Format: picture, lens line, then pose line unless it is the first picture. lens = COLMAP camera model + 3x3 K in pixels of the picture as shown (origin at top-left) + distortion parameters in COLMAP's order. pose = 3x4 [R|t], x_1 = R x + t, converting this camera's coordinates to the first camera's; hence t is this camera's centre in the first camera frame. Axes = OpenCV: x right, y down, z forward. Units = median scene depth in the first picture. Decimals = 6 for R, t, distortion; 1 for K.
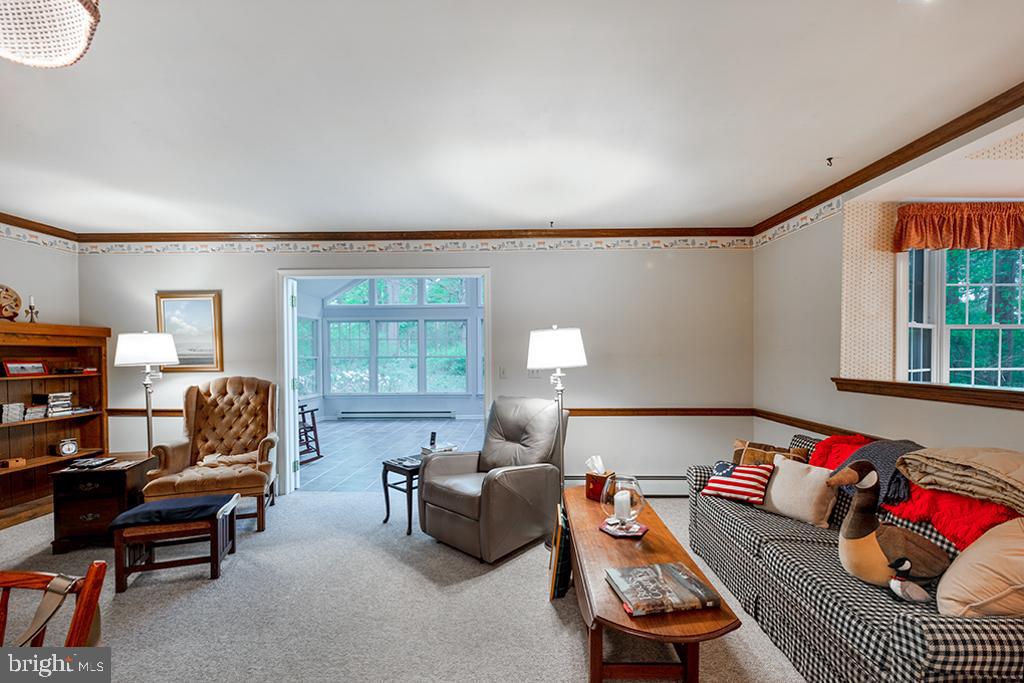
lens RADIAL K [[461.5, 0, 512.0], [0, 461.5, 341.5], [0, 0, 1]] dist [0.001251, 0.000091]
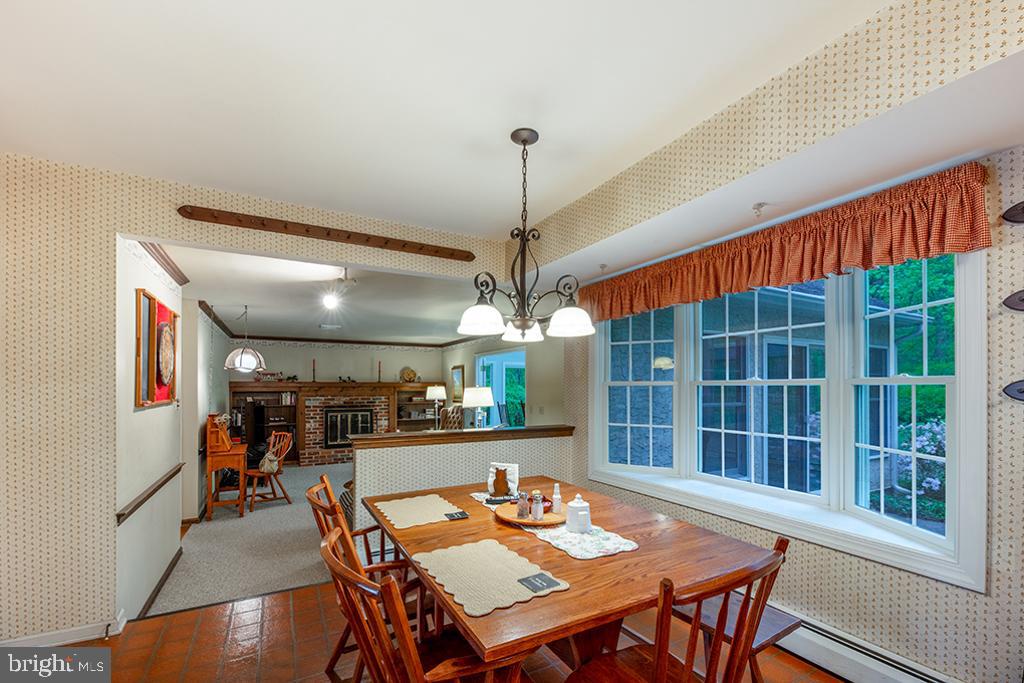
lens RADIAL K [[425.9, 0, 504.2], [0, 425.9, 385.2], [0, 0, 1]] dist [0.000614, 0.000141]
pose [[0.491699, -0.000228, -0.870765, 1.278813], [0.016293, 0.999827, 0.008938, -0.035611], [0.870613, -0.018582, 0.491618, 0.198825]]
